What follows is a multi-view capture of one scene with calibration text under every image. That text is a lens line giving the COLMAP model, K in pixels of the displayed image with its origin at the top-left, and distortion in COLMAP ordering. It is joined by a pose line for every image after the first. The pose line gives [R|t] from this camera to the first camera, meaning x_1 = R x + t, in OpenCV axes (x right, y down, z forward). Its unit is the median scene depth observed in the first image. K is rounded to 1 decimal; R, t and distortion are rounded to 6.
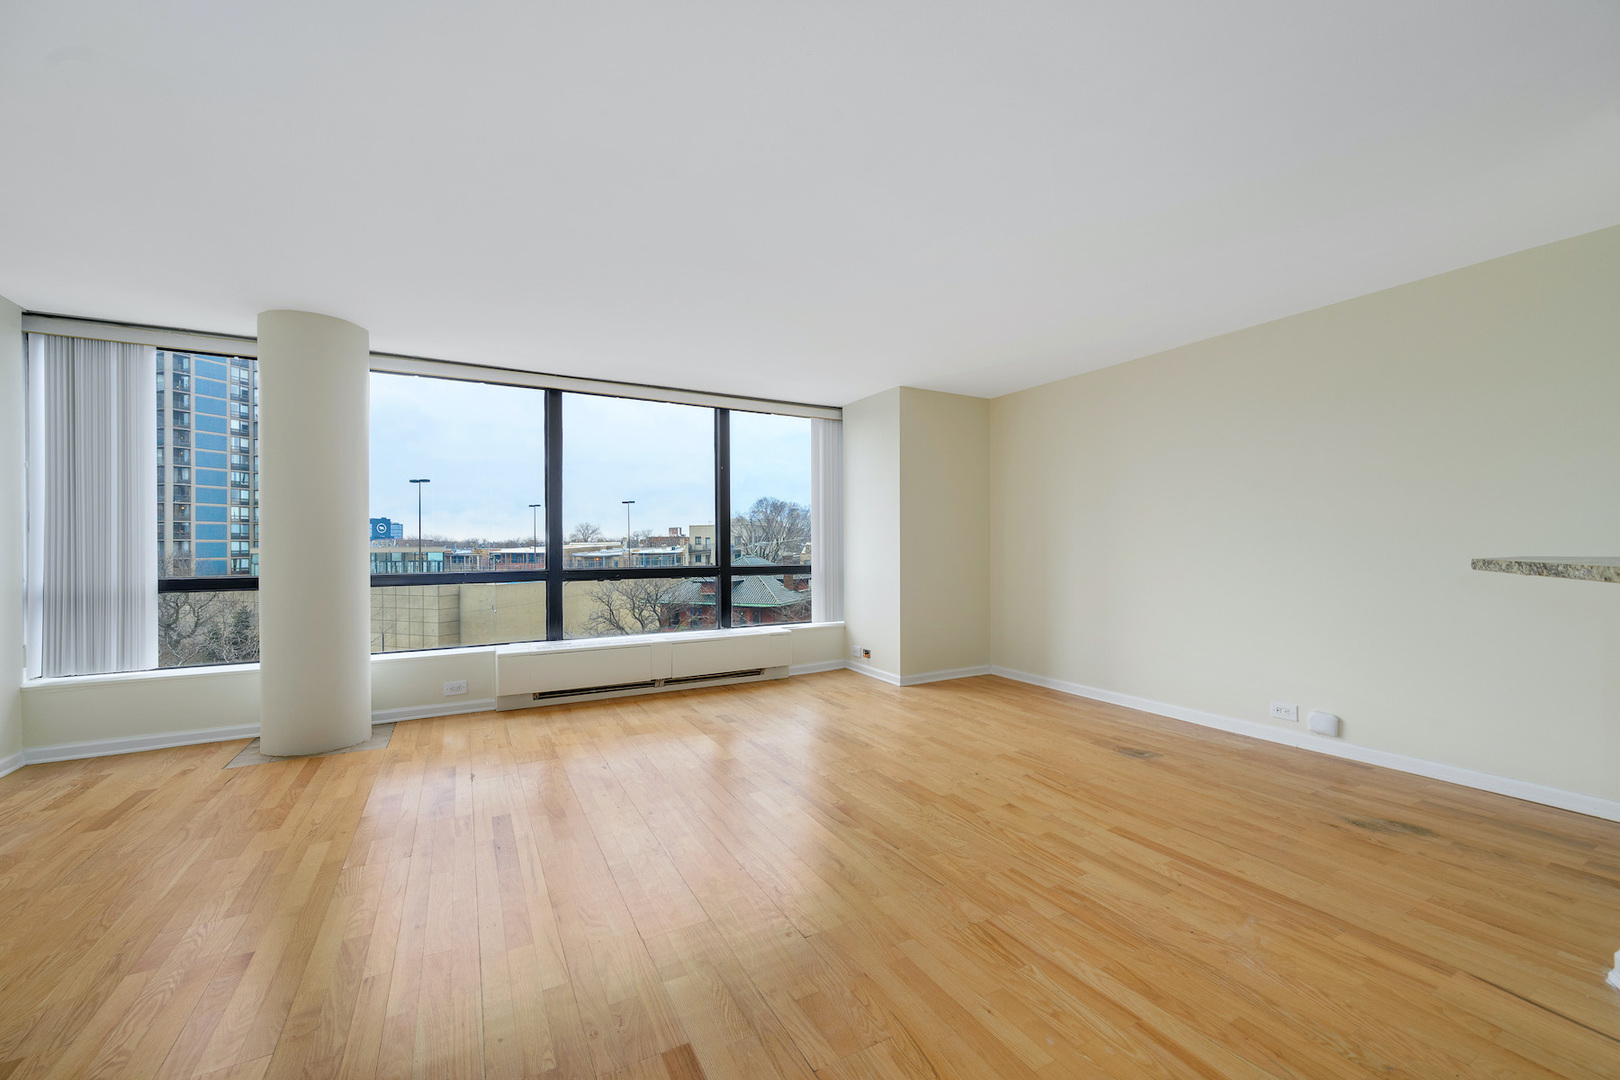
lens RADIAL K [[640.0, 0, 810.0], [0, 640.0, 540.0], [0, 0, 1]] dist [0.000527, 0.000078]
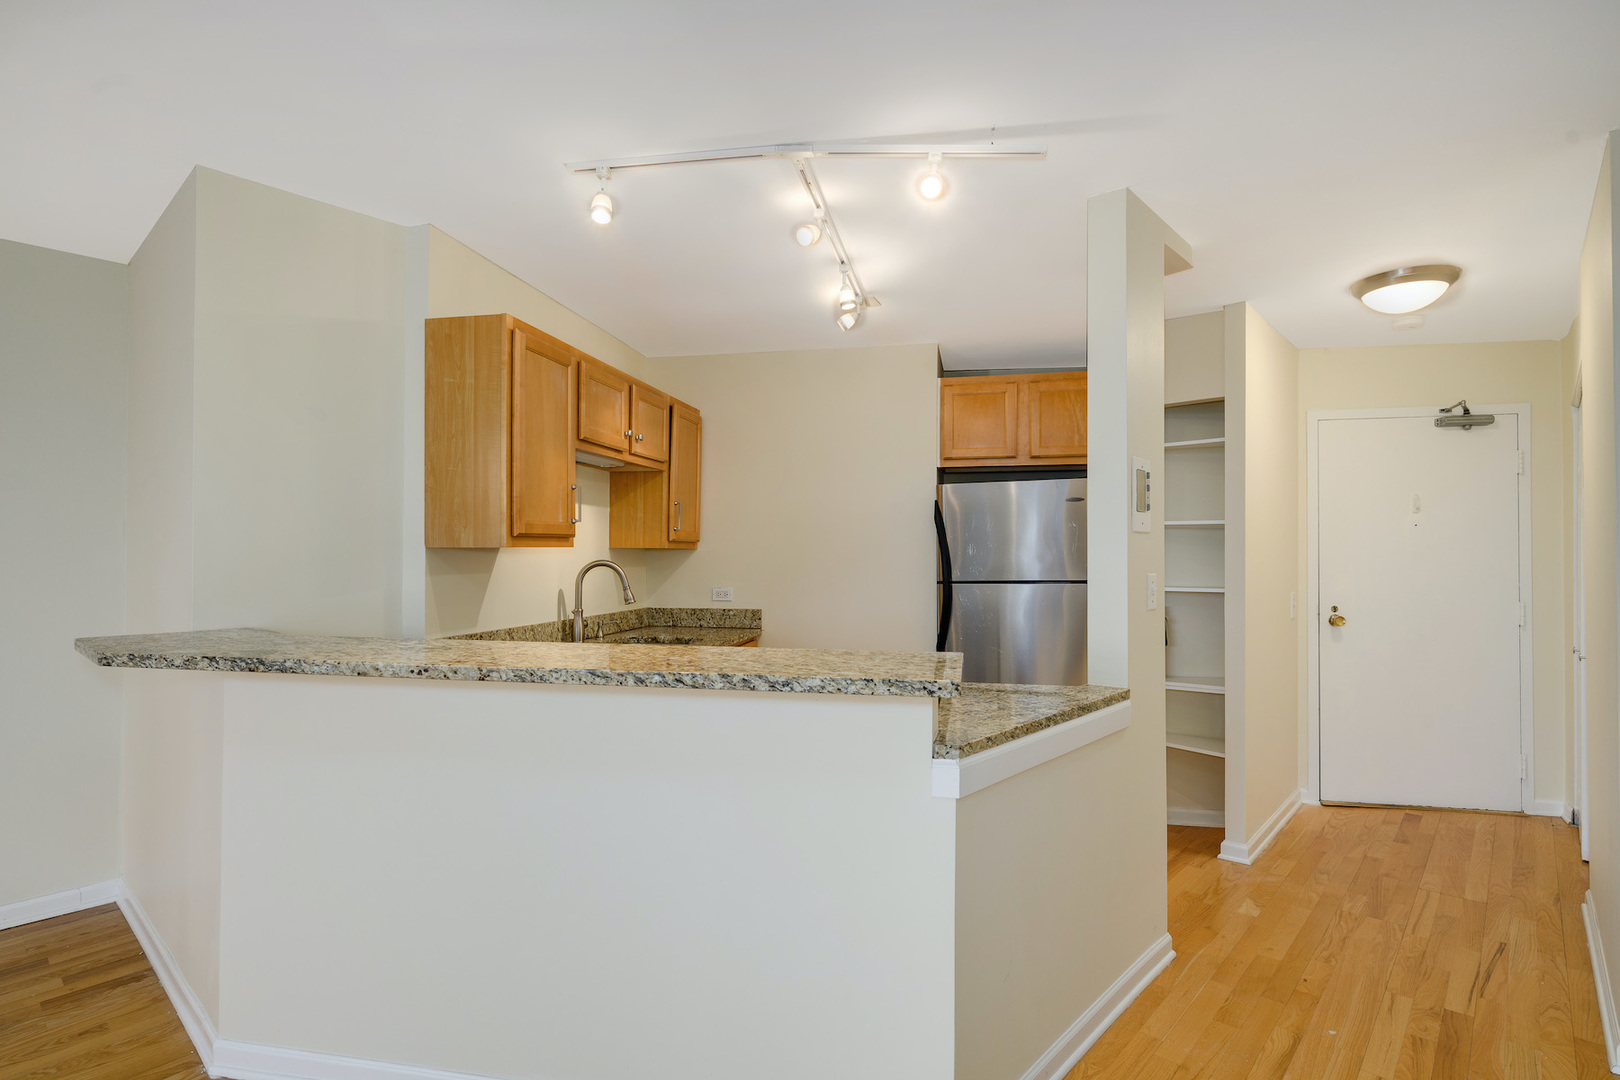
lens RADIAL K [[796.0, 0, 810.0], [0, 796.0, 540.0], [0, 0, 1]] dist [-0.001250, -0.001139]
pose [[-0.334755, 0.024151, 0.941996, -0.086413], [-0.007069, 0.999579, -0.028139, -0.040100], [-0.942279, -0.016079, -0.334444, 0.223690]]
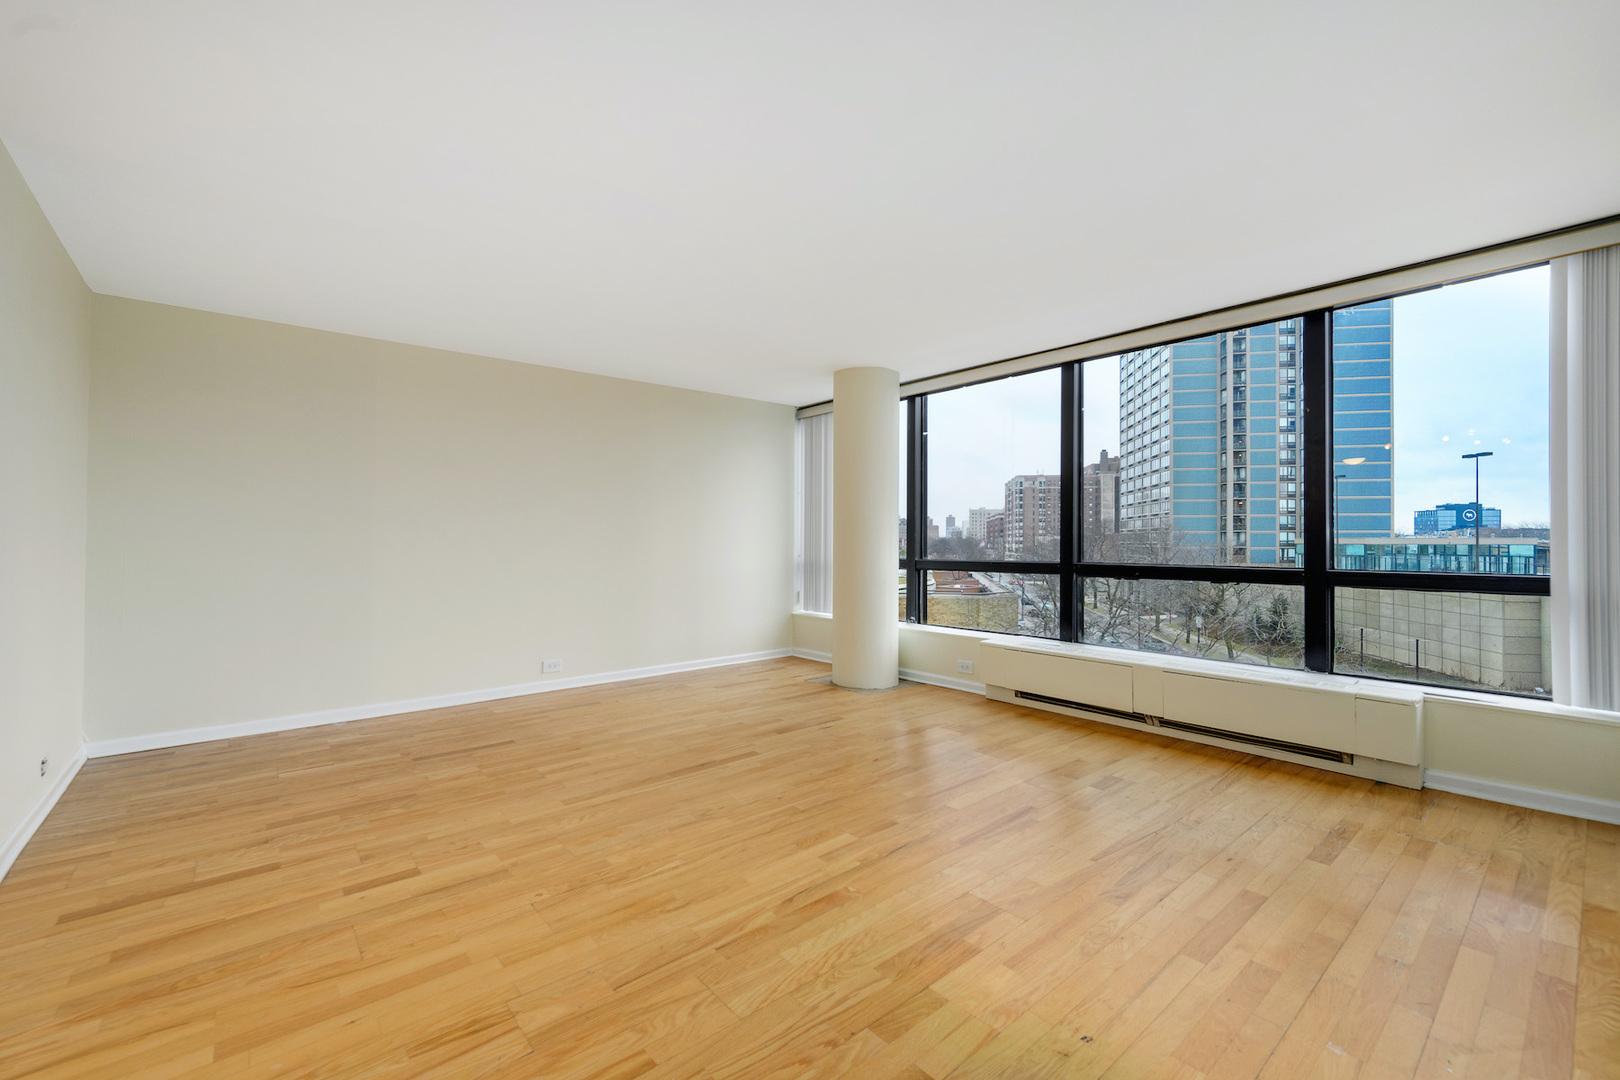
lens RADIAL K [[661.6, 0, 821.4], [0, 661.6, 548.4], [0, 0, 1]] dist [-0.000596, -0.000187]
pose [[0.217686, 0.018215, -0.975849, 0.527745], [0.008482, 0.999753, 0.020553, 0.004318], [0.975982, -0.012751, 0.217477, 0.563108]]
